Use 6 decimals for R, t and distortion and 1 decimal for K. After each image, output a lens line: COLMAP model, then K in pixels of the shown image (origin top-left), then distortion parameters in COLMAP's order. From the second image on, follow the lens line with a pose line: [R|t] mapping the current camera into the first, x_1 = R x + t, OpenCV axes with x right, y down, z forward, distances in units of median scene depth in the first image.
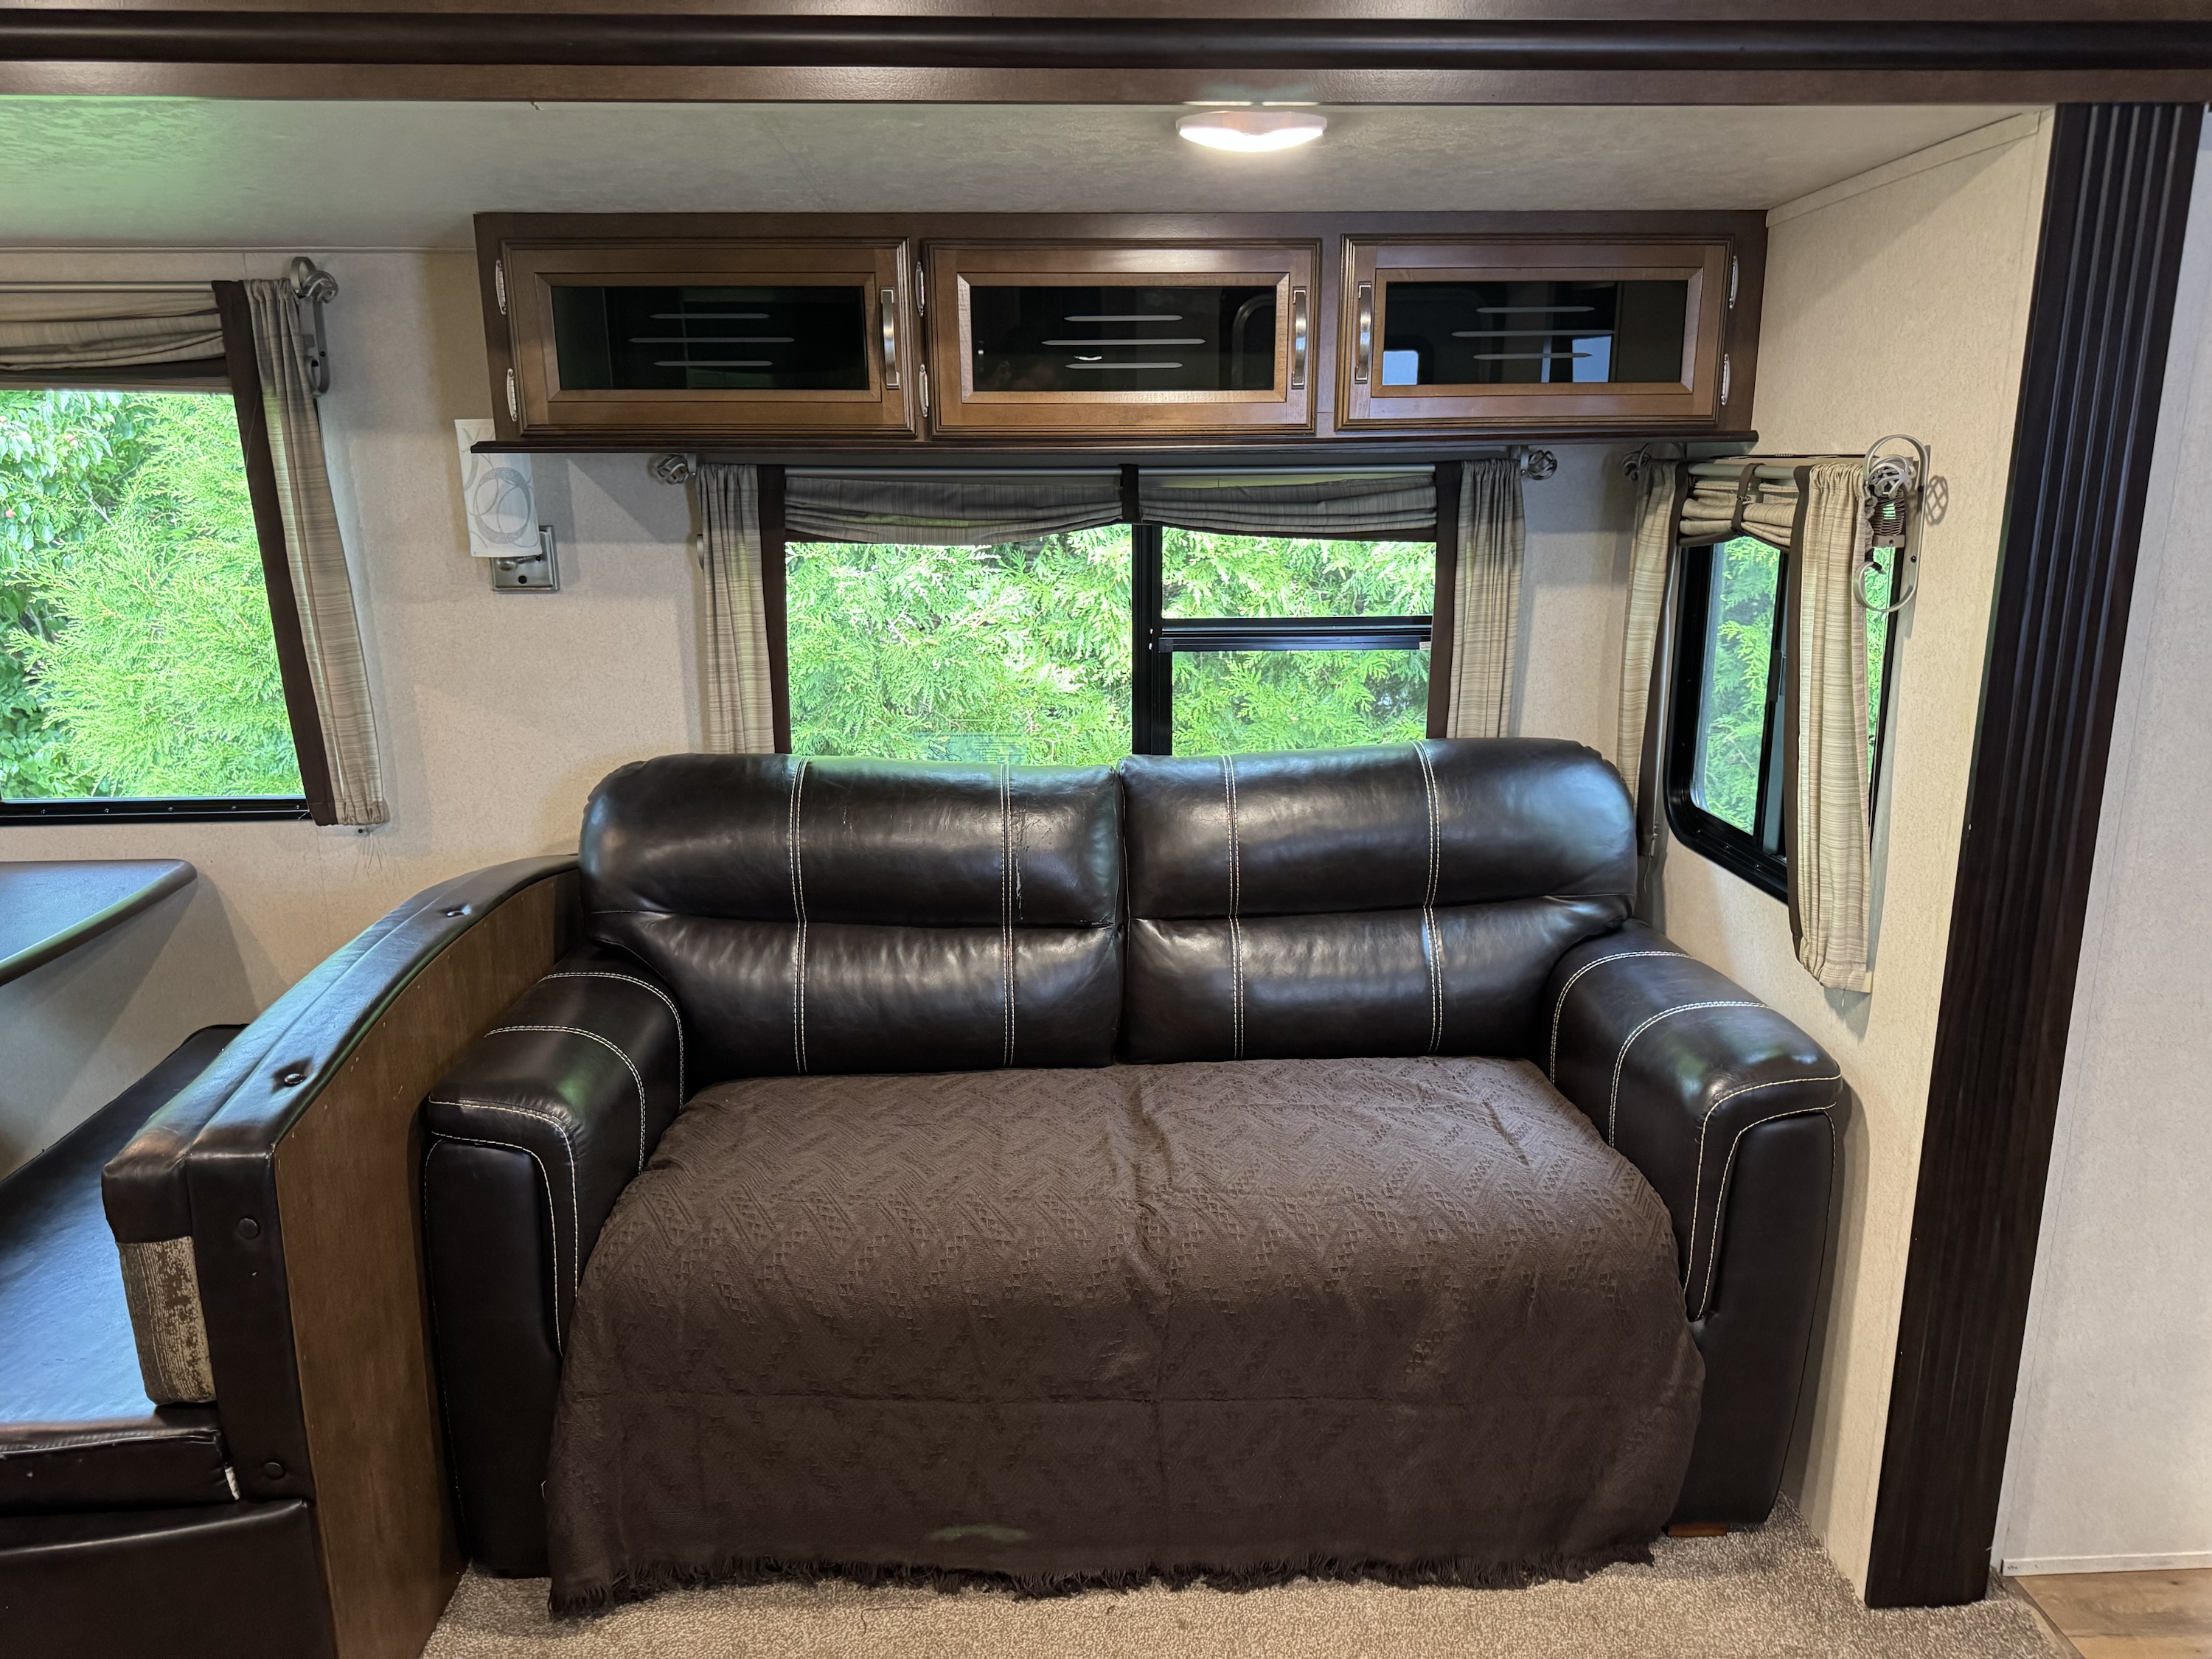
lens RADIAL K [[1572.5, 0, 1102.6], [0, 1572.5, 834.7], [0, 0, 1]] dist [0.042857, -0.058844]
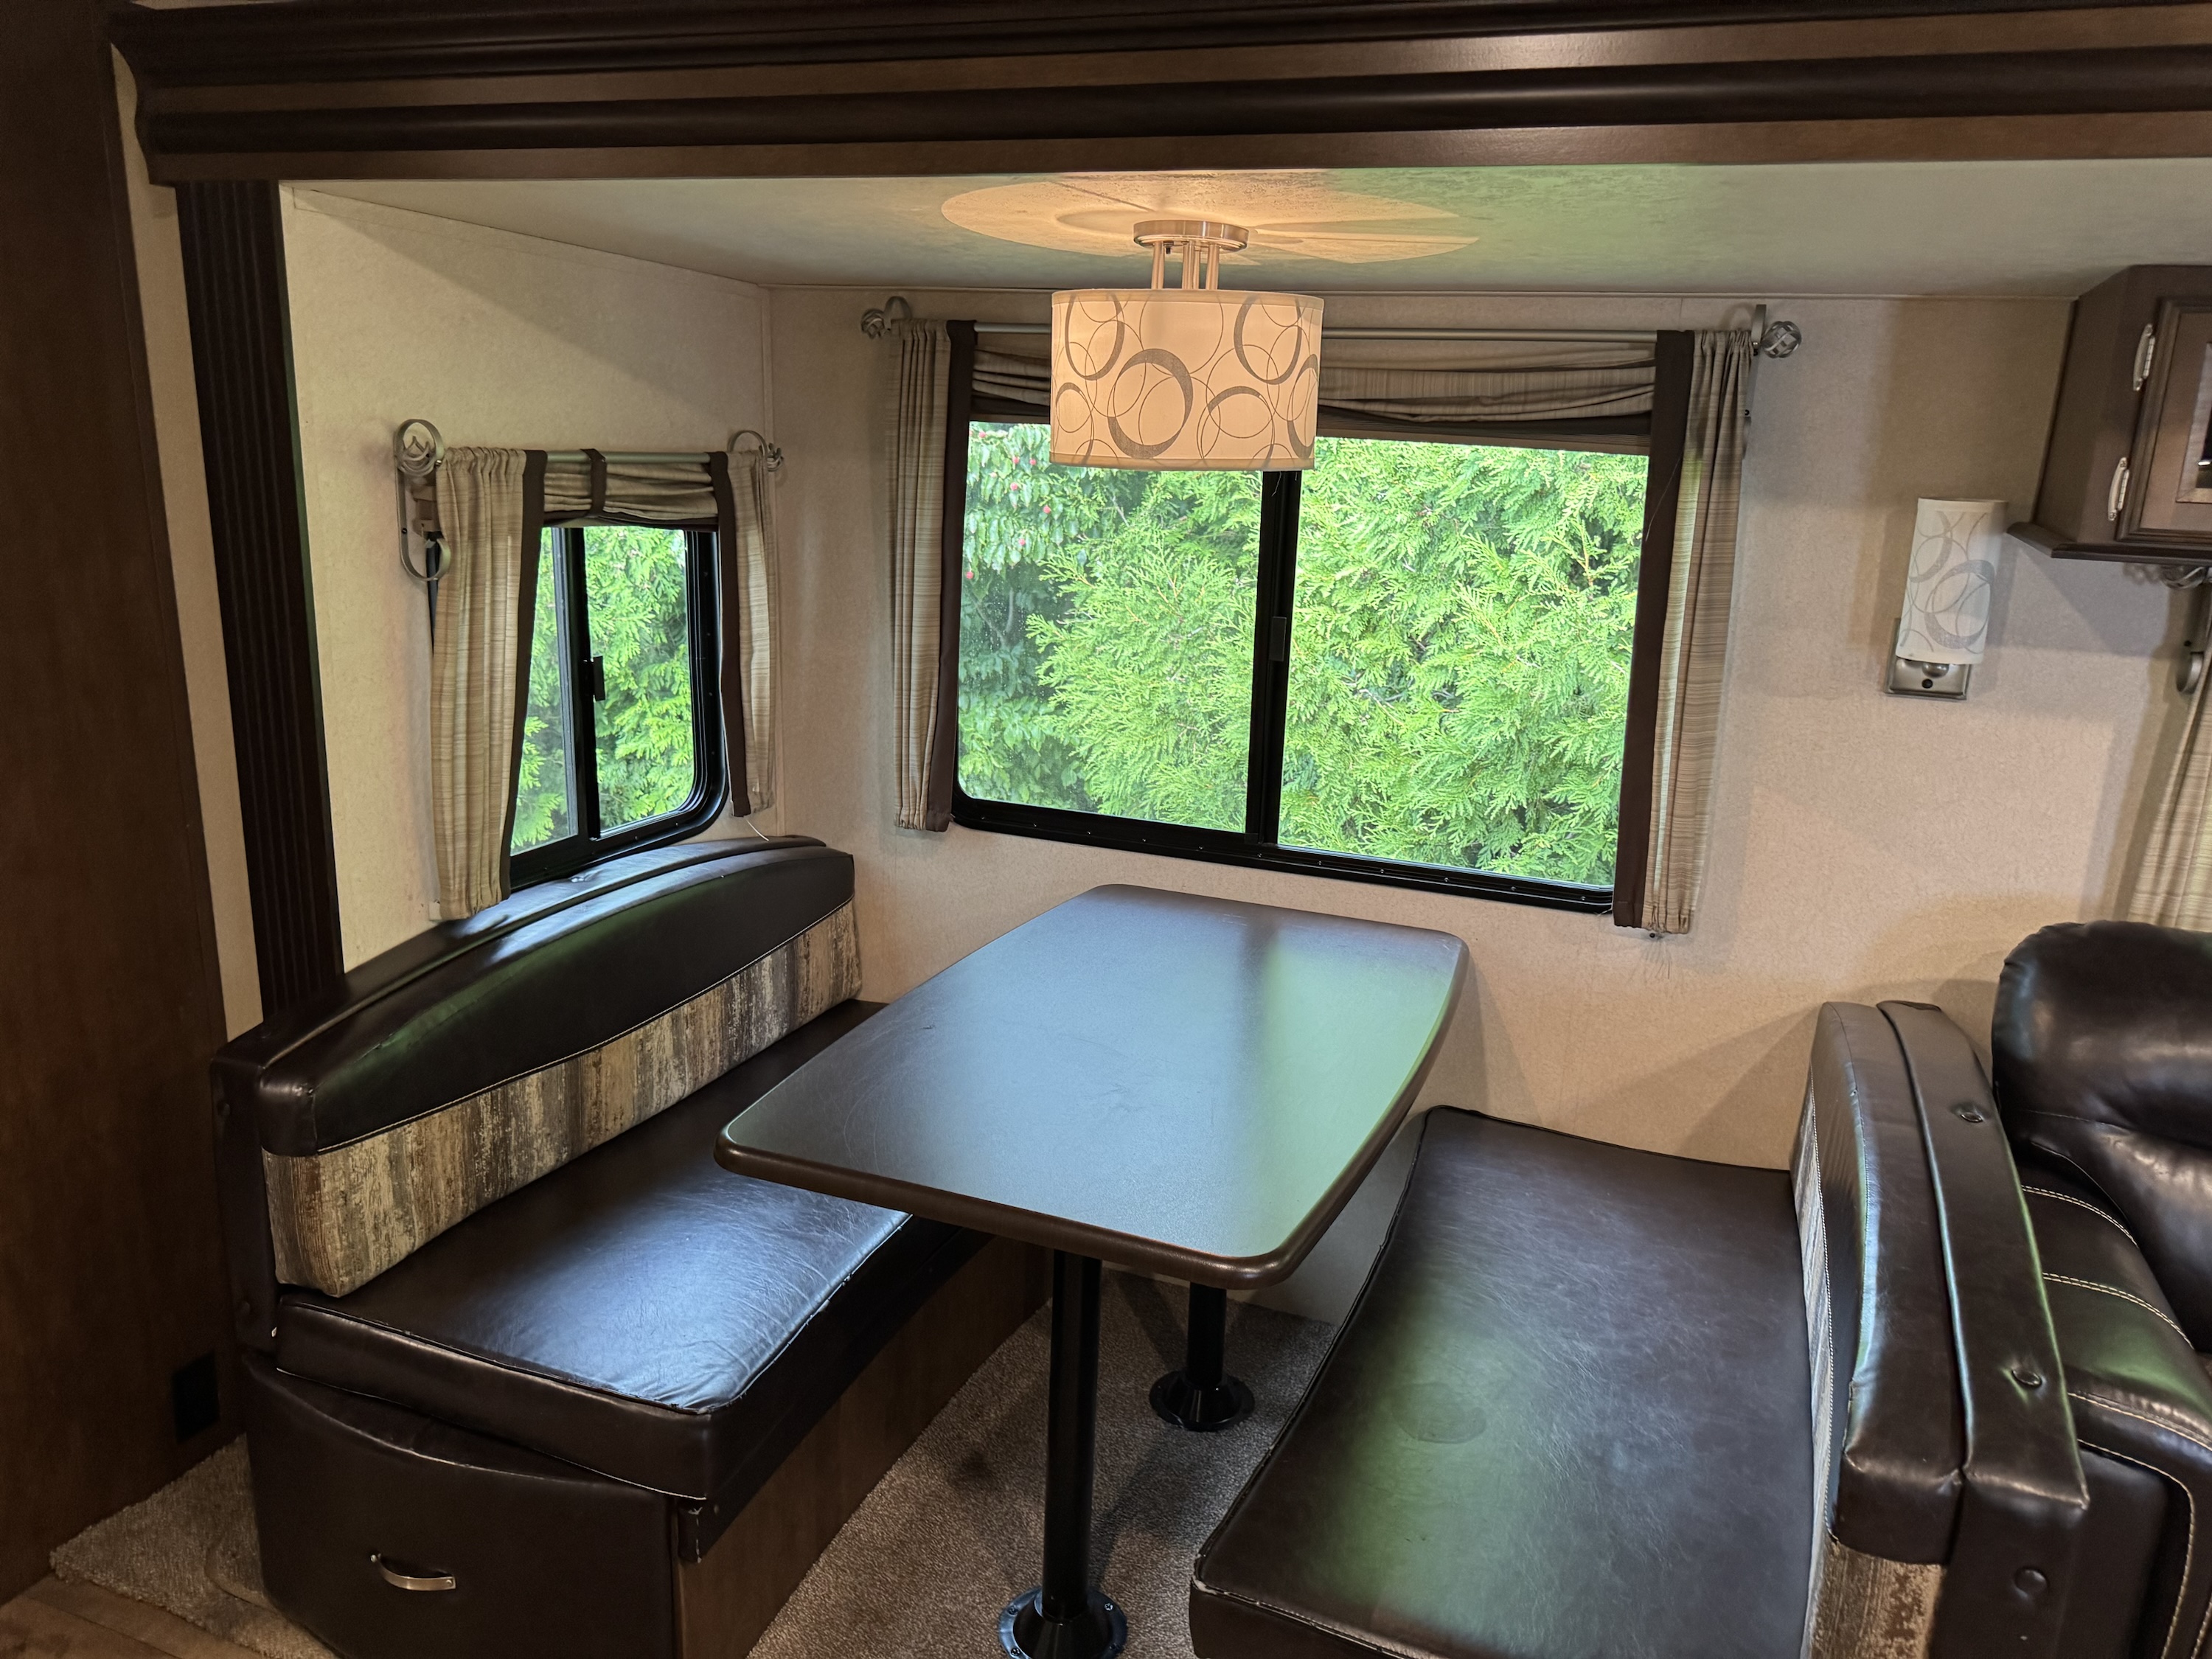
lens RADIAL K [[1572.5, 0, 1102.6], [0, 1572.5, 834.7], [0, 0, 1]] dist [0.042857, -0.058844]
pose [[0.910057, 0.141905, -0.389433, -0.454346], [-0.136125, 0.989777, 0.042557, -0.060633], [0.391491, 0.014282, 0.920071, 0.050757]]
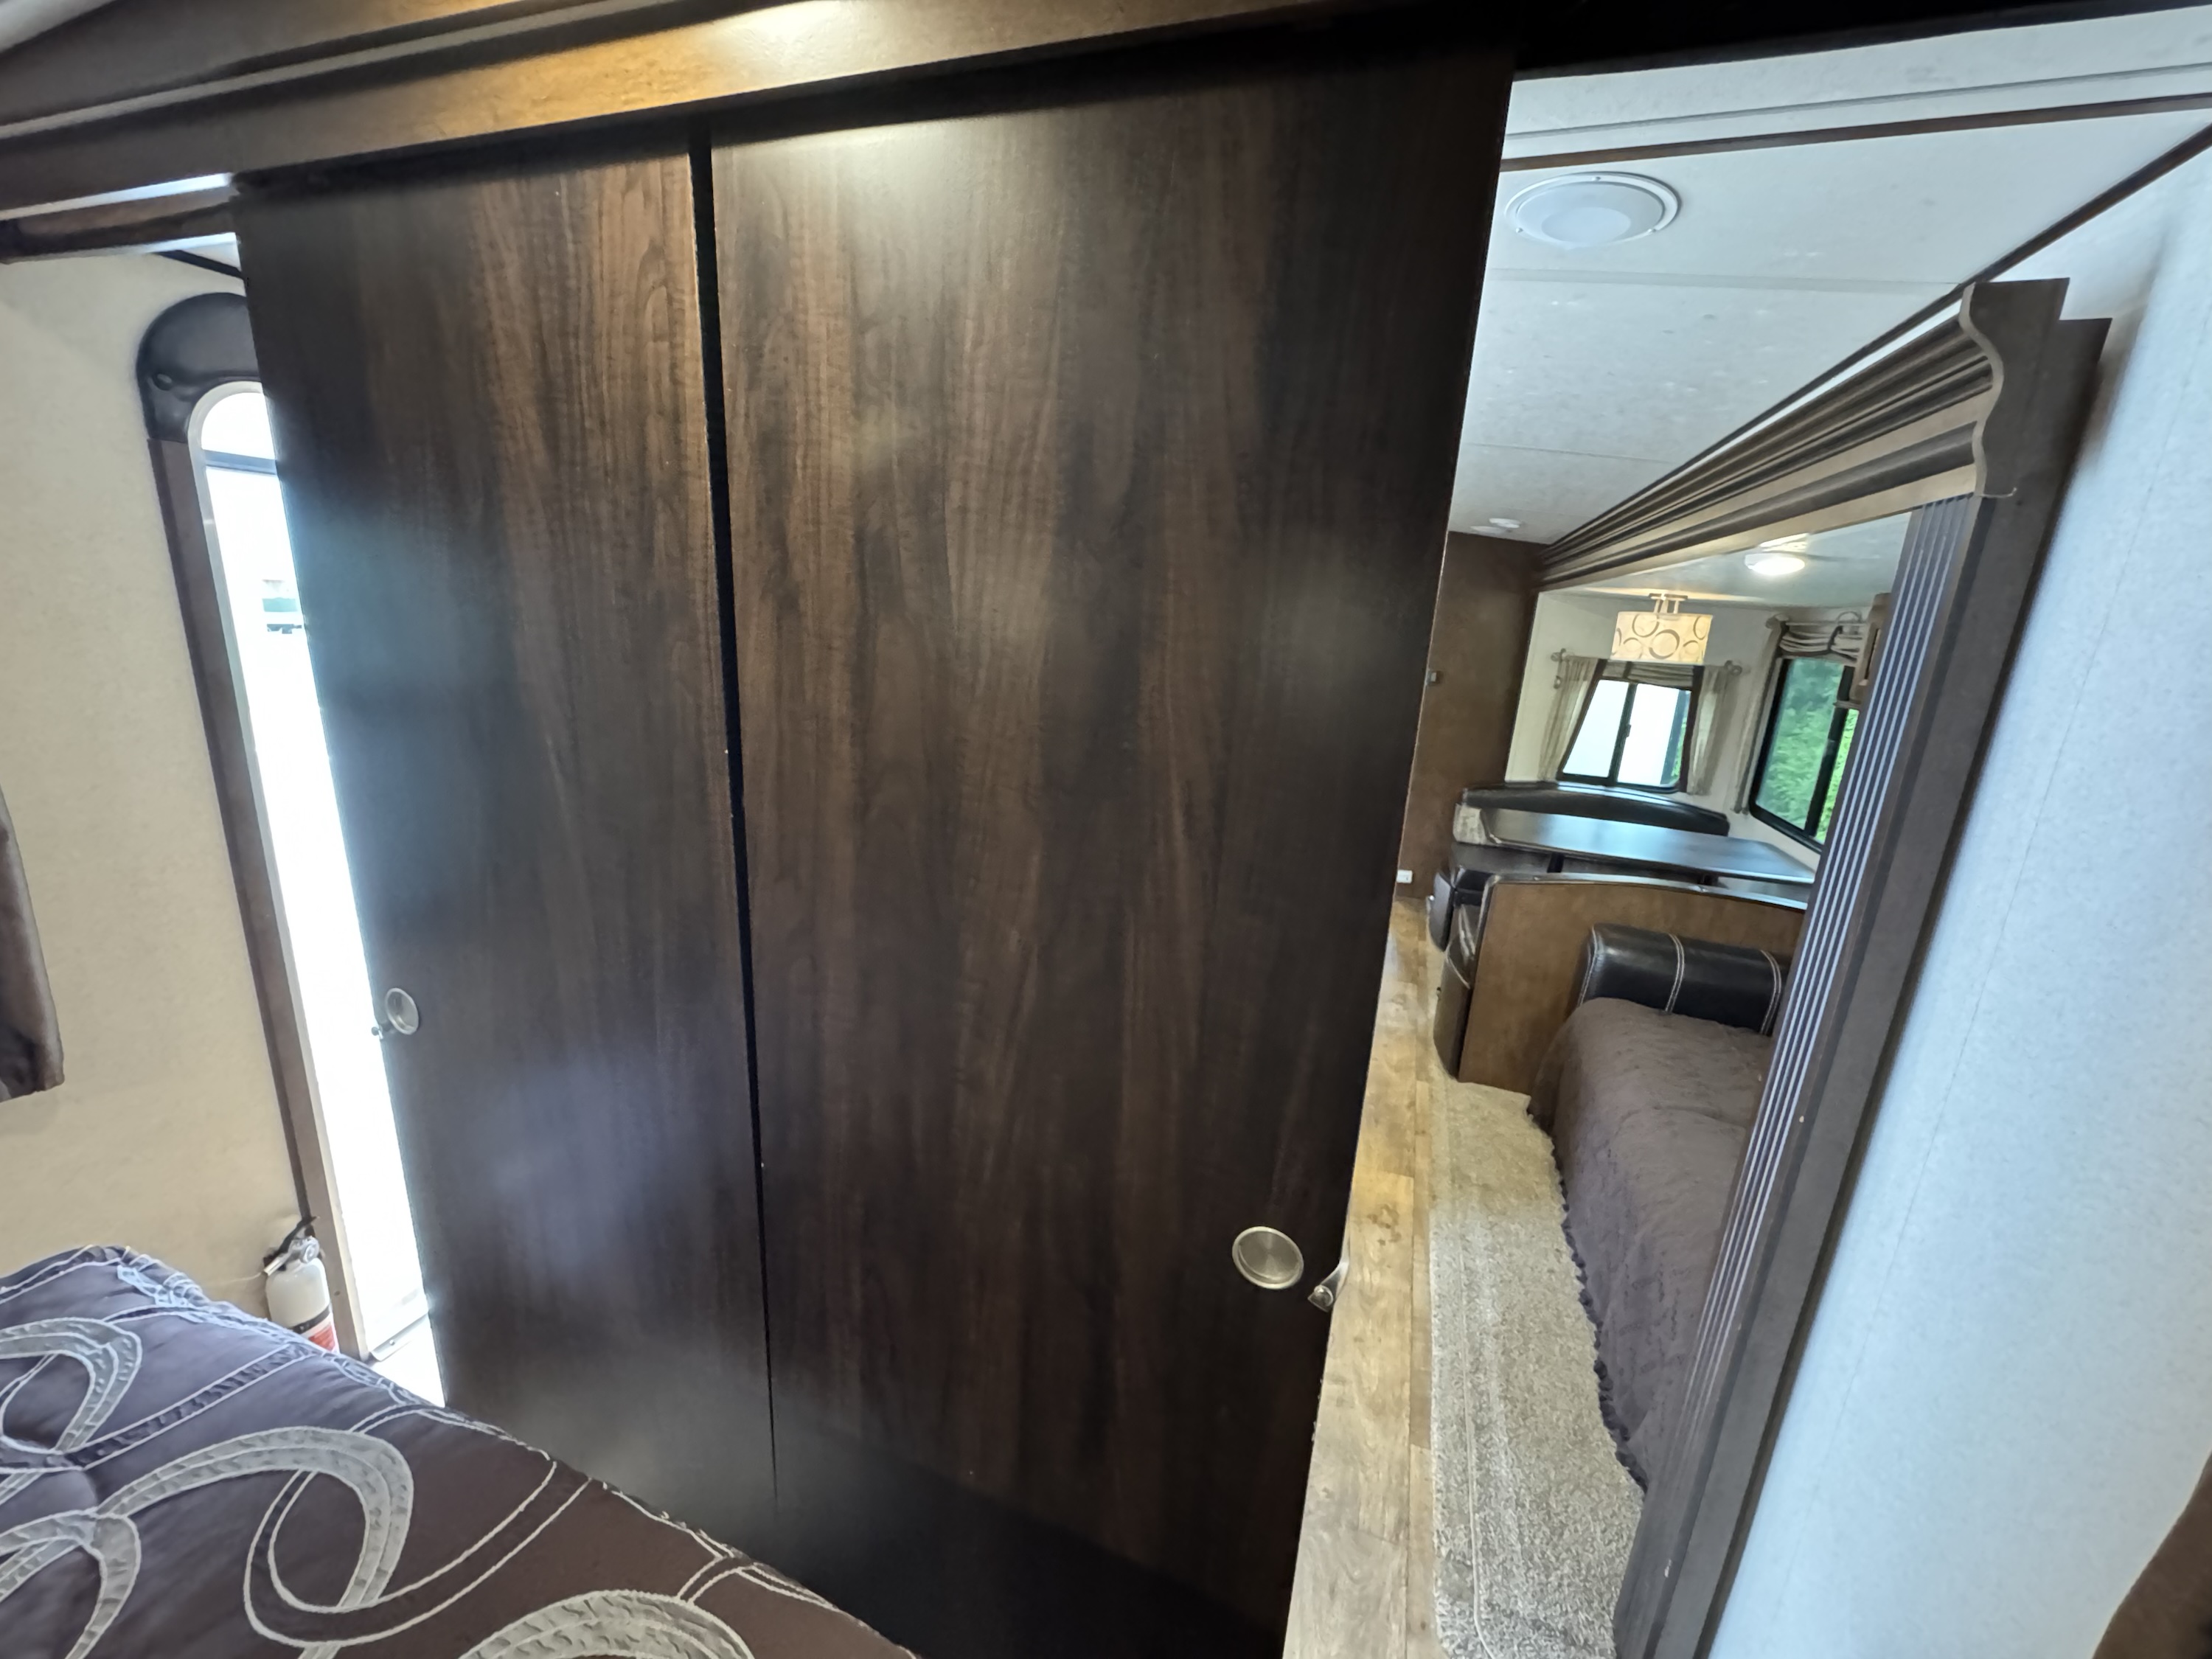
lens RADIAL K [[878.1, 0, 1095.6], [0, 878.1, 825.5], [0, 0, 1]] dist [-0.001096, -0.000048]
pose [[-0.365671, 0.215087, -0.905551, 0.926307], [-0.271060, 0.906149, 0.324686, -0.183863], [0.890399, 0.364187, -0.273051, 0.438440]]
